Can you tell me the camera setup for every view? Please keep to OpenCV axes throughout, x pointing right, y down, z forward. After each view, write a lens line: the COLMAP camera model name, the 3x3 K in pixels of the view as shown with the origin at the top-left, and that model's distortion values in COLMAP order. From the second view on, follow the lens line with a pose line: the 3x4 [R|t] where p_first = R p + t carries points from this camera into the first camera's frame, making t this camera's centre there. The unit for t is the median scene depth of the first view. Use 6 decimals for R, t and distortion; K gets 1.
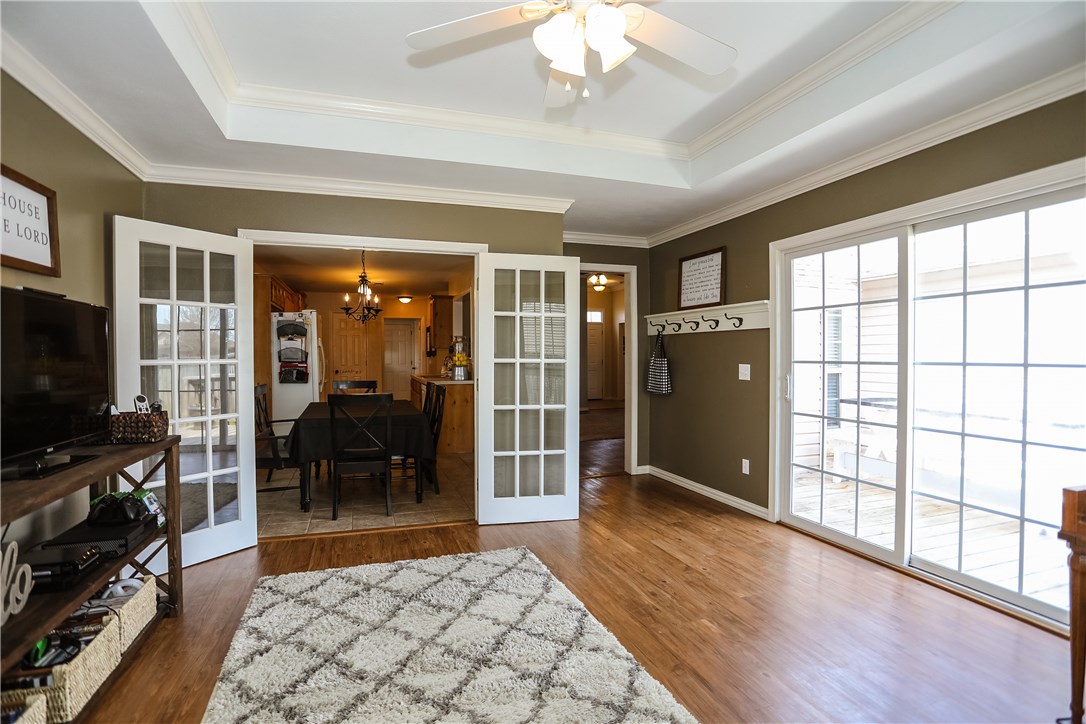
lens RADIAL K [[528.2, 0, 540.1], [0, 528.2, 363.6], [0, 0, 1]] dist [-0.065248, 0.022502]
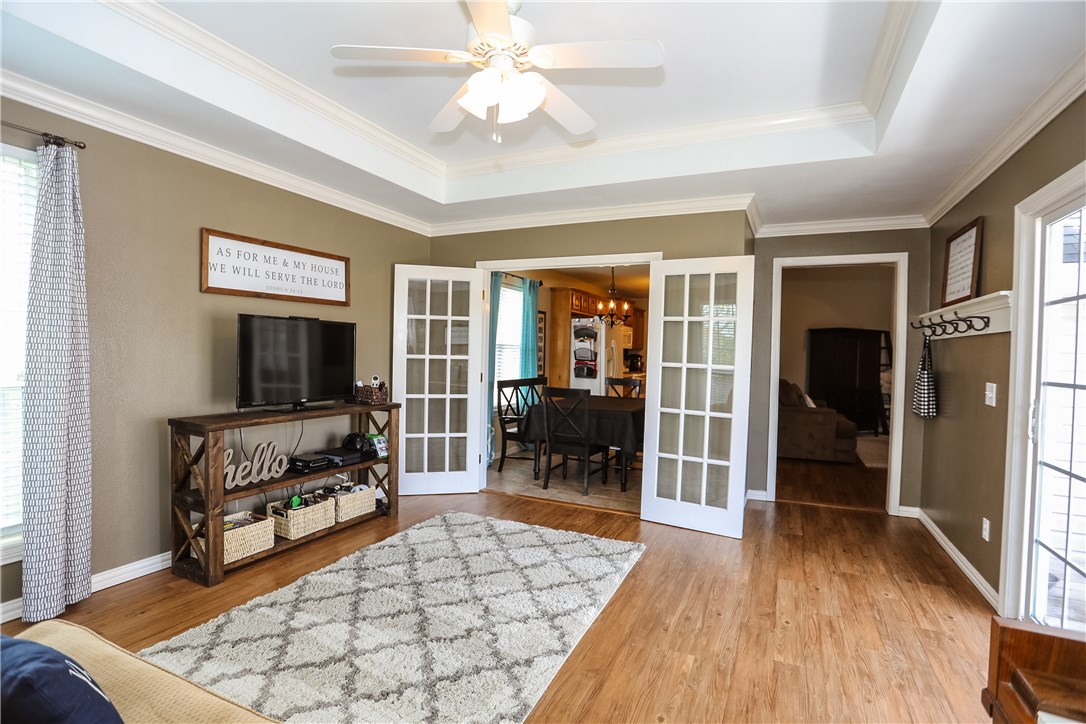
lens RADIAL K [[528.2, 0, 539.9], [0, 528.2, 360.1], [0, 0, 1]] dist [-0.065248, 0.022502]
pose [[0.713681, 0.031455, -0.699764, 0.458419], [-0.036986, 0.999290, 0.007198, -0.012642], [0.699494, 0.020744, 0.714338, 0.096363]]
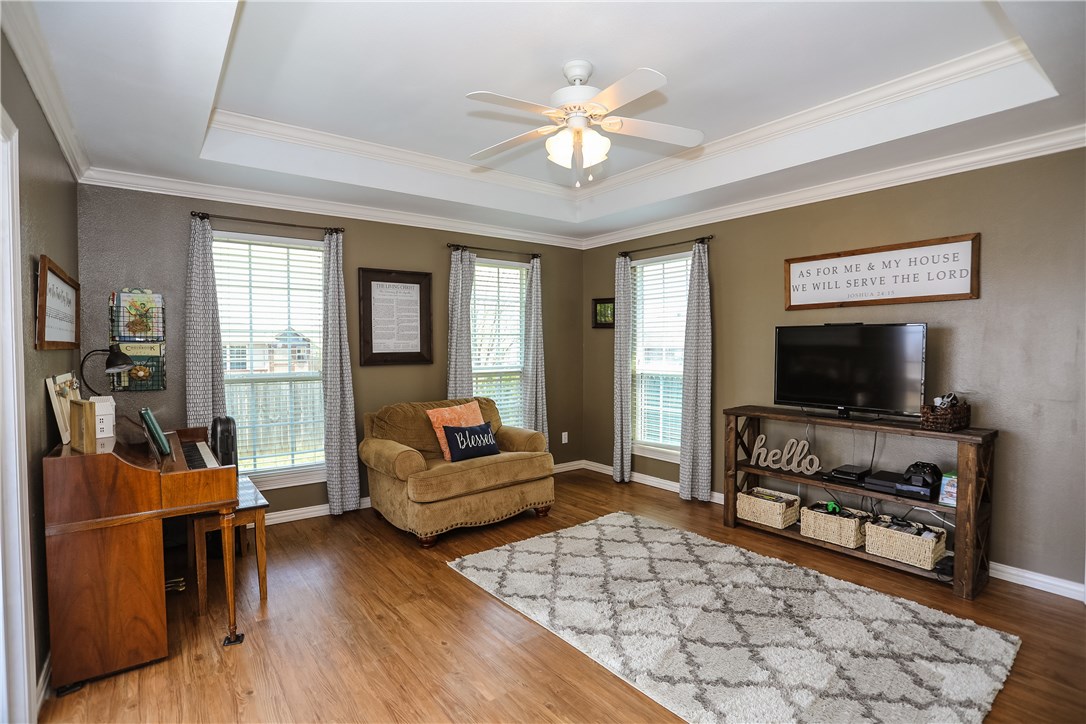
lens RADIAL K [[528.2, 0, 543.0], [0, 528.2, 359.9], [0, 0, 1]] dist [-0.065248, 0.022502]
pose [[-0.948717, 0.011894, -0.315903, 0.299604], [-0.001809, 0.999071, 0.043048, -0.038944], [0.316122, 0.041412, -0.947814, 1.086820]]
